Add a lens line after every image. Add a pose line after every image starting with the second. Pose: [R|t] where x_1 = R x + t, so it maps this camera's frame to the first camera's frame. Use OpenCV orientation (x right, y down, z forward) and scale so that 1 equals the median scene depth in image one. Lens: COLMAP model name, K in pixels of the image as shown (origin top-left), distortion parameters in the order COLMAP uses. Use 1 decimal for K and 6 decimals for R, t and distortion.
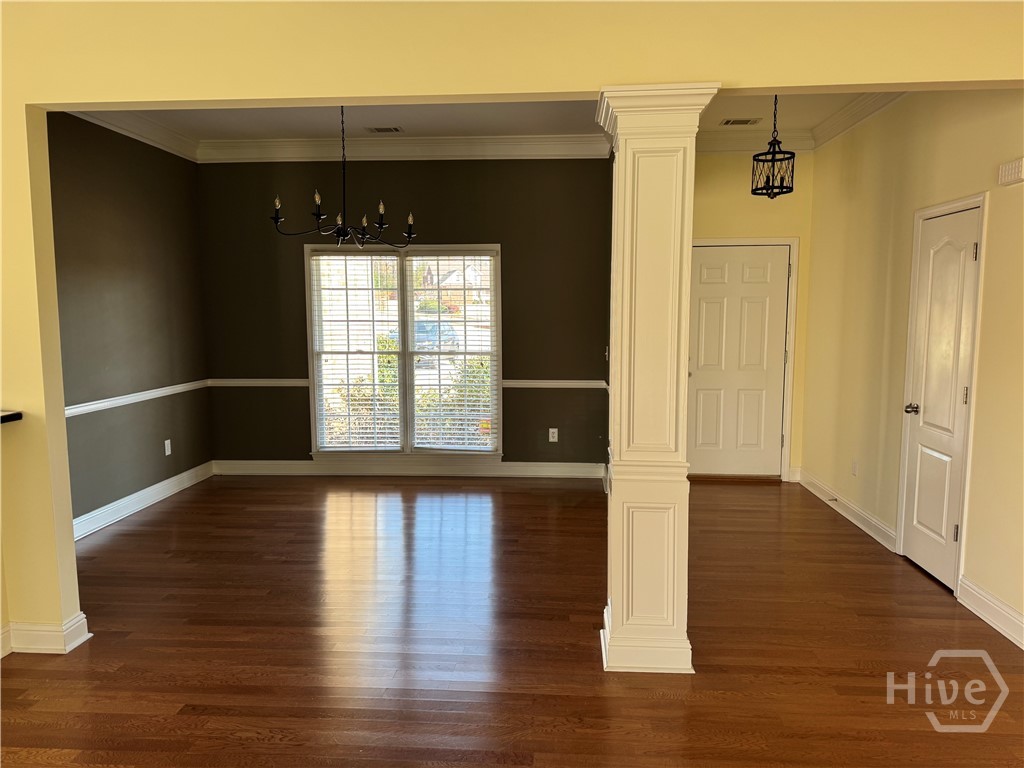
lens RADIAL K [[726.5, 0, 512.0], [0, 726.5, 384.0], [0, 0, 1]] dist [0.055633, -0.050092]
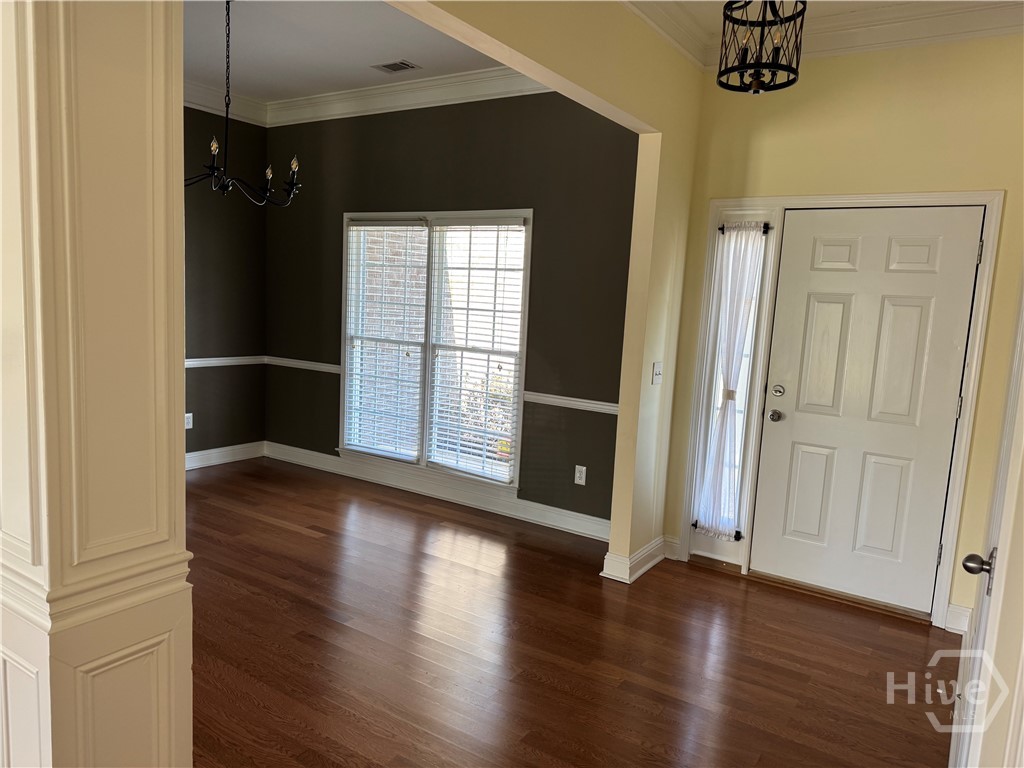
lens RADIAL K [[726.5, 0, 512.0], [0, 726.5, 384.0], [0, 0, 1]] dist [0.055633, -0.050092]
pose [[0.863331, 0.106376, -0.493299, 0.344691], [-0.098015, 0.994261, 0.042867, -0.043703], [0.495028, 0.011343, 0.868803, 0.338621]]
